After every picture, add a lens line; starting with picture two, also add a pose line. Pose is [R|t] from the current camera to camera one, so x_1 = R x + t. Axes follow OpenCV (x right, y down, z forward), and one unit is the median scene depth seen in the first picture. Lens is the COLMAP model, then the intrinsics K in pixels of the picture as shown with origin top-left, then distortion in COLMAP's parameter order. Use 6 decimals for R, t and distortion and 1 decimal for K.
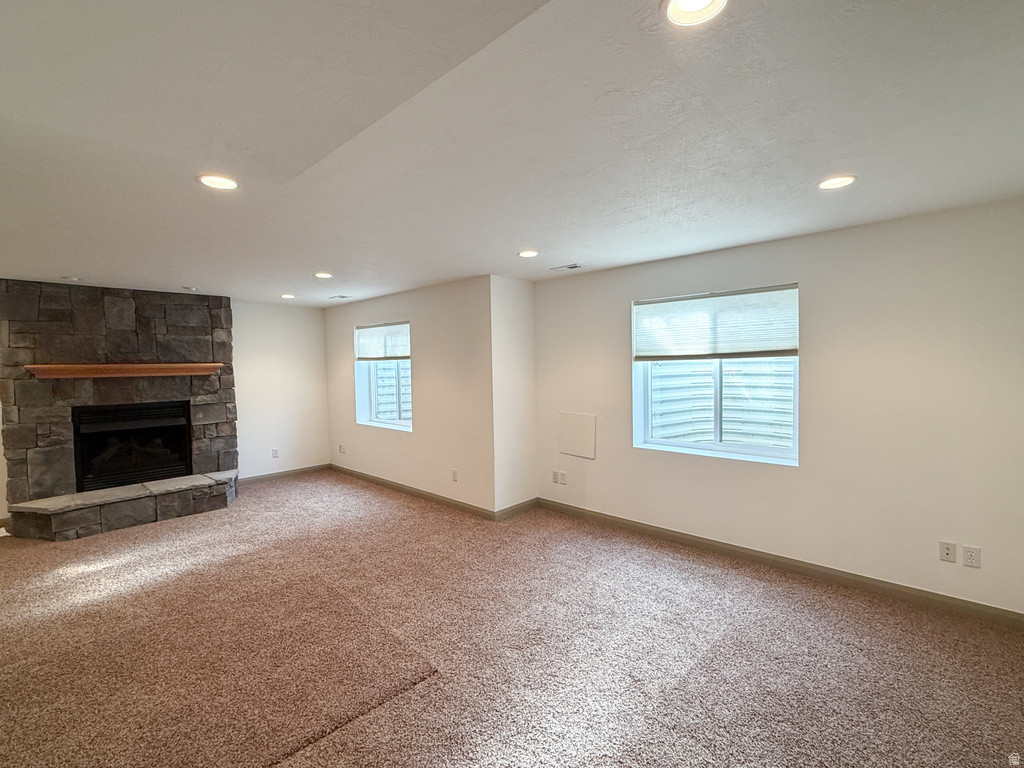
lens RADIAL K [[471.7, 0, 512.8], [0, 471.7, 384.8], [0, 0, 1]] dist [0.001253, -0.000351]
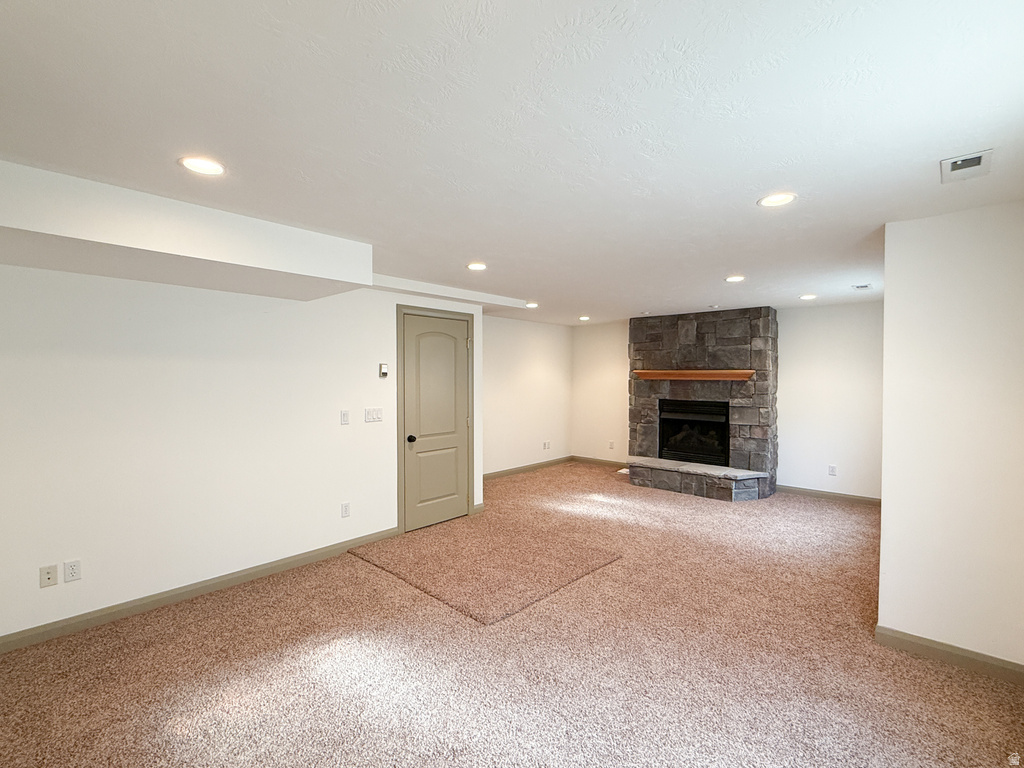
lens RADIAL K [[471.7, 0, 512.8], [0, 471.7, 380.6], [0, 0, 1]] dist [0.001253, -0.000351]
pose [[0.025824, 0.027574, -0.999286, 0.479674], [-0.048972, 0.998454, 0.026286, -0.025129], [0.998466, 0.048258, 0.027135, 0.466298]]
